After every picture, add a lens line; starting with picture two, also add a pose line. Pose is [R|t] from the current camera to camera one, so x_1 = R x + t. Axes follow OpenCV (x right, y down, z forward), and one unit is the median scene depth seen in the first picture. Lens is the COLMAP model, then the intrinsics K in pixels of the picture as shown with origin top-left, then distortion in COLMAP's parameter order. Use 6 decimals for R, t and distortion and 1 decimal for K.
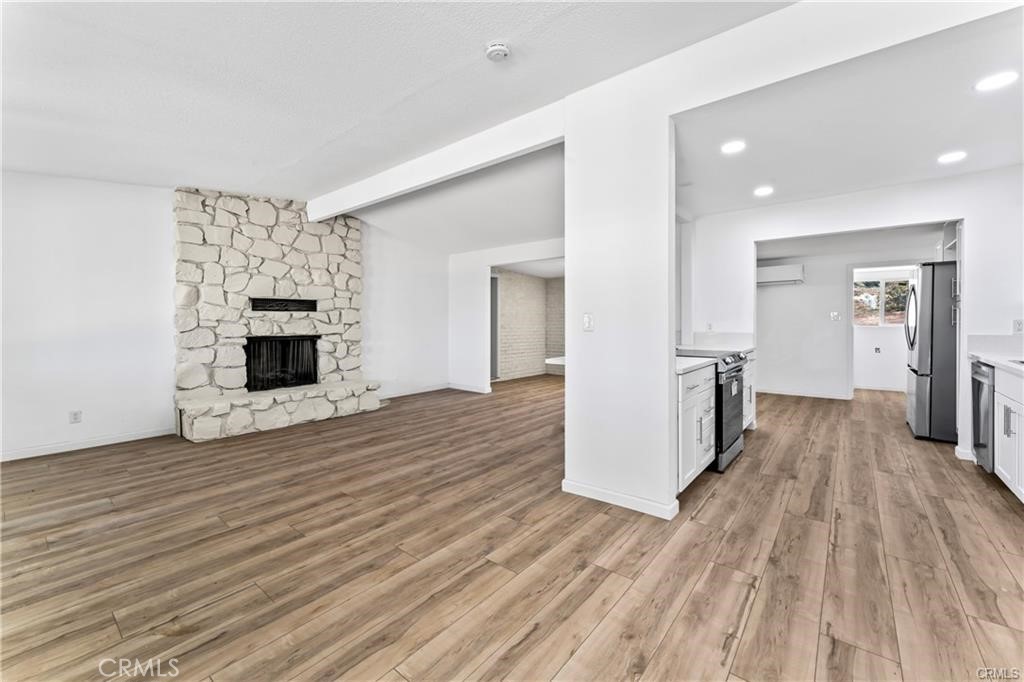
lens RADIAL K [[414.5, 0, 512.9], [0, 414.5, 338.5], [0, 0, 1]] dist [-0.000335, -0.000382]
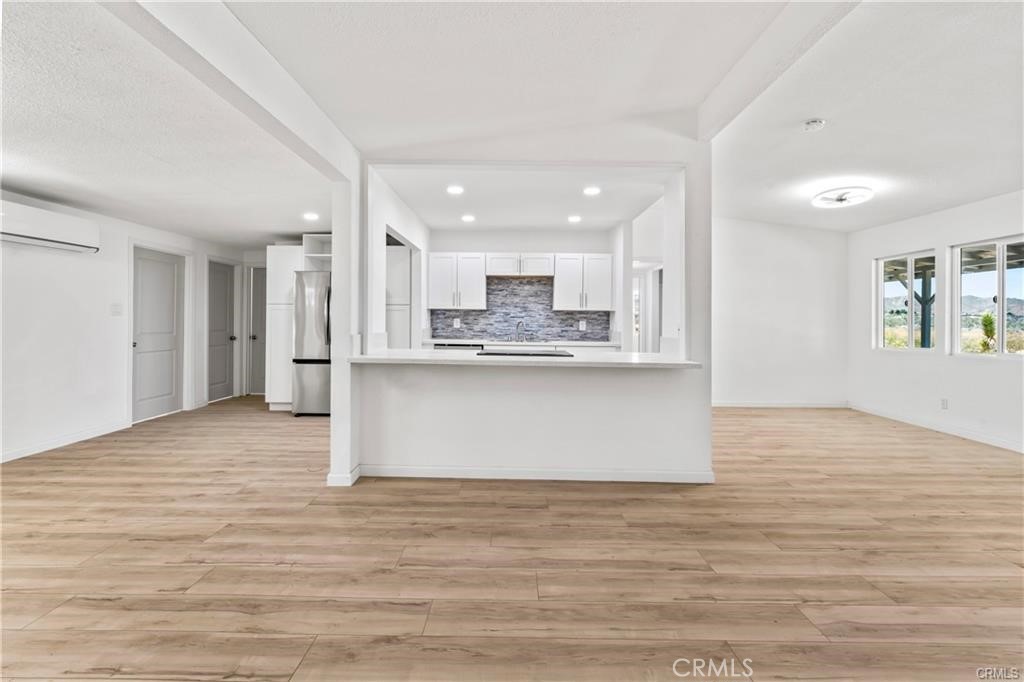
lens RADIAL K [[453.7, 0, 508.1], [0, 453.7, 336.7], [0, 0, 1]] dist [-0.003206, 0.000817]
pose [[-0.621371, -0.028008, 0.783016, -0.491571], [0.022917, 0.998284, 0.053894, -0.081571], [-0.783182, 0.051432, -0.619662, 2.332038]]
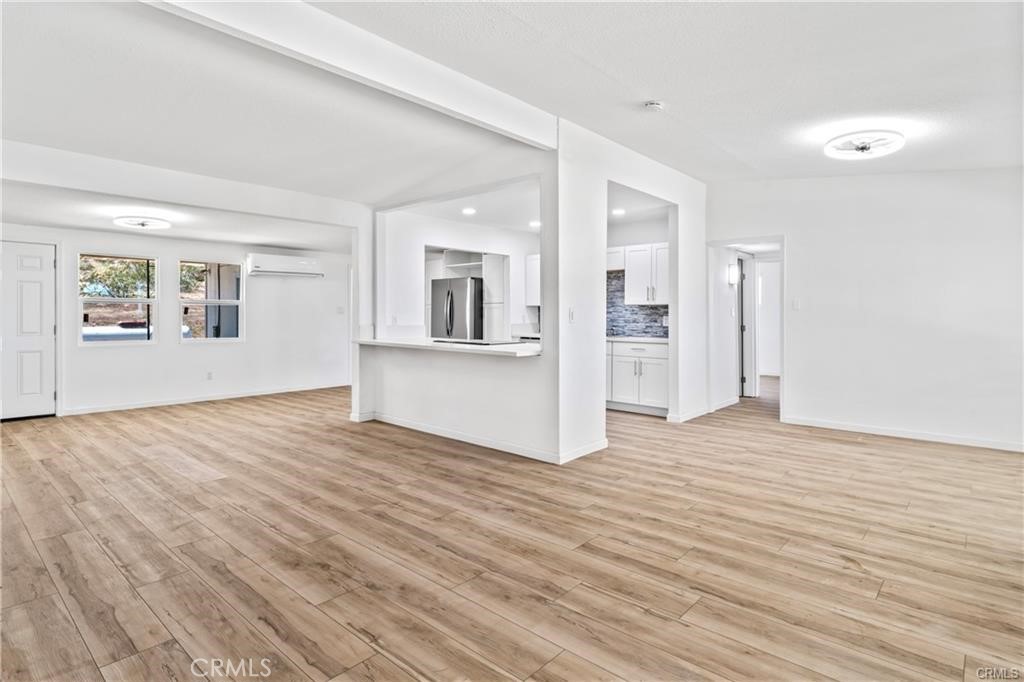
lens RADIAL K [[534.9, 0, 513.8], [0, 534.9, 343.8], [0, 0, 1]] dist [-0.003701, 0.001030]
pose [[0.048073, -0.048217, 0.997679, -1.475464], [0.033082, 0.998363, 0.046656, -0.037986], [-0.998296, 0.030762, 0.049590, 1.162444]]
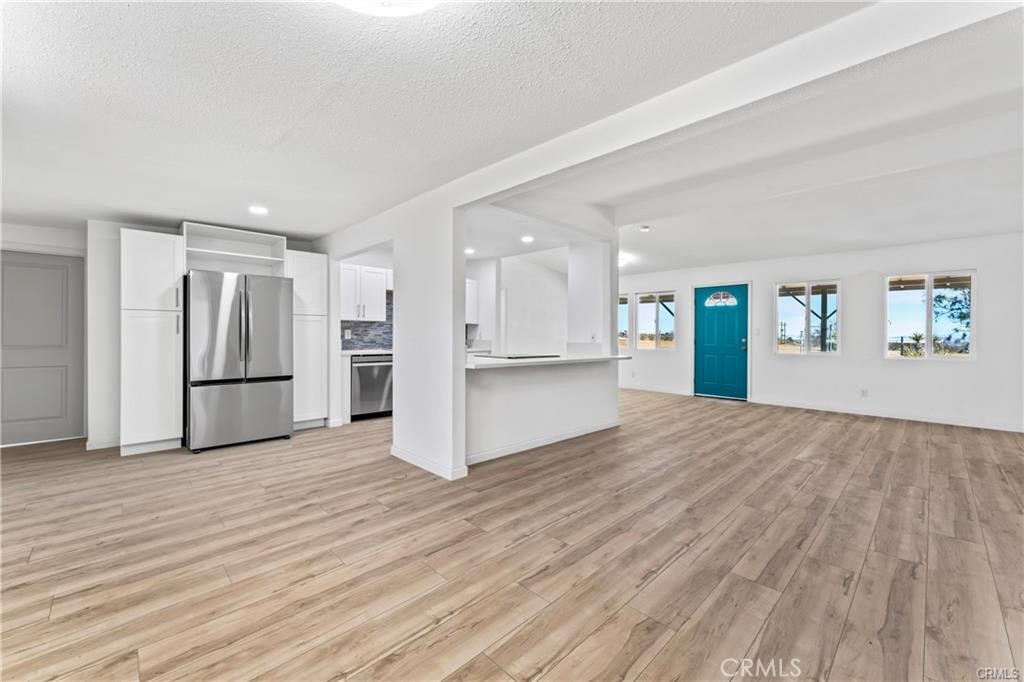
lens RADIAL K [[414.5, 0, 513.4], [0, 414.5, 334.0], [0, 0, 1]] dist [-0.000335, -0.000382]
pose [[-0.993808, -0.000669, 0.111111, 0.421895], [0.003039, 0.999444, 0.033196, -0.102822], [-0.111071, 0.033328, -0.993253, 3.156143]]
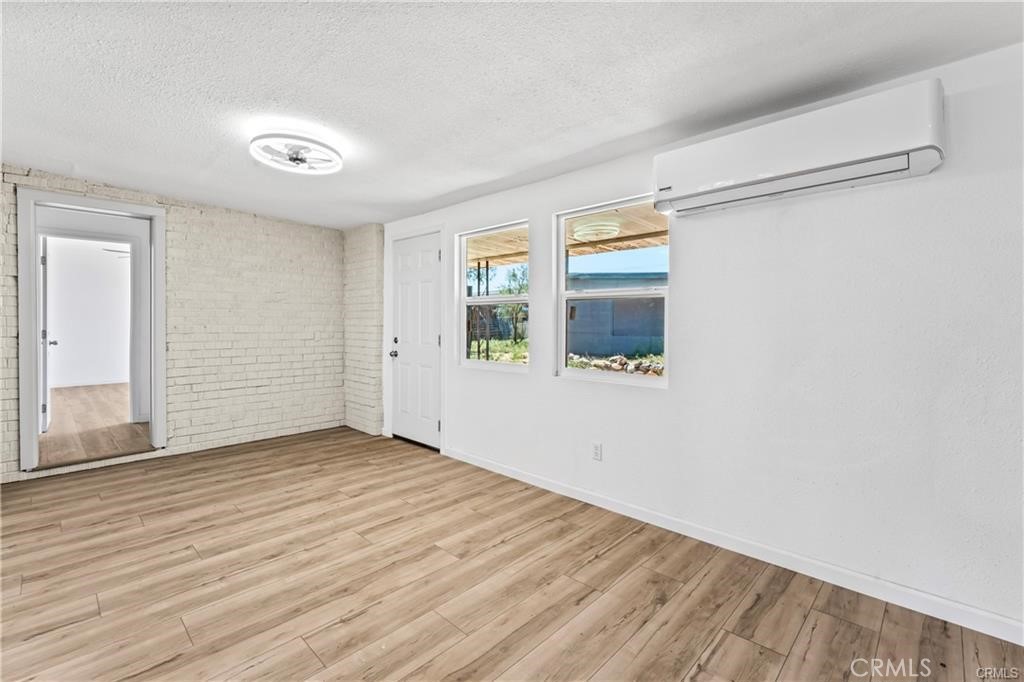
lens RADIAL K [[453.7, 0, 508.6], [0, 453.7, 332.1], [0, 0, 1]] dist [-0.003206, 0.000817]
pose [[0.996048, 0.008404, -0.088418, 1.162214], [-0.009327, 0.999906, -0.010033, -0.066581], [0.088325, 0.010818, 0.996033, 1.821833]]
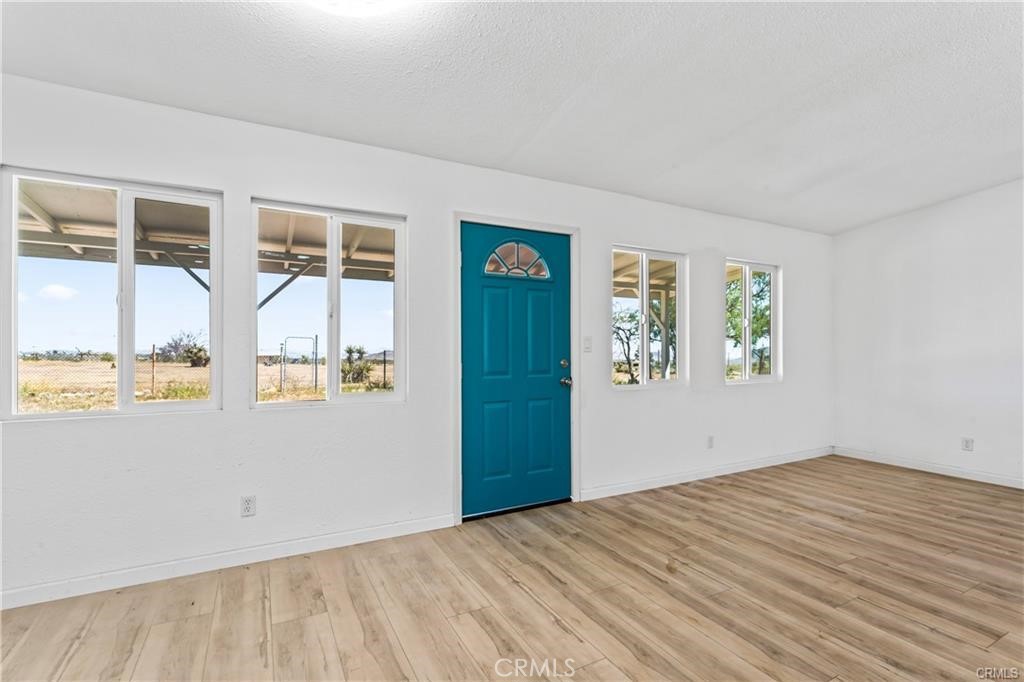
lens RADIAL K [[480.0, 0, 514.6], [0, 480.0, 335.4], [0, 0, 1]] dist [0.007164, -0.000573]
pose [[-0.377804, -0.018297, -0.925705, 0.548232], [-0.032773, 0.999442, -0.006379, -0.028240], [0.925305, 0.027928, -0.378193, 0.666286]]
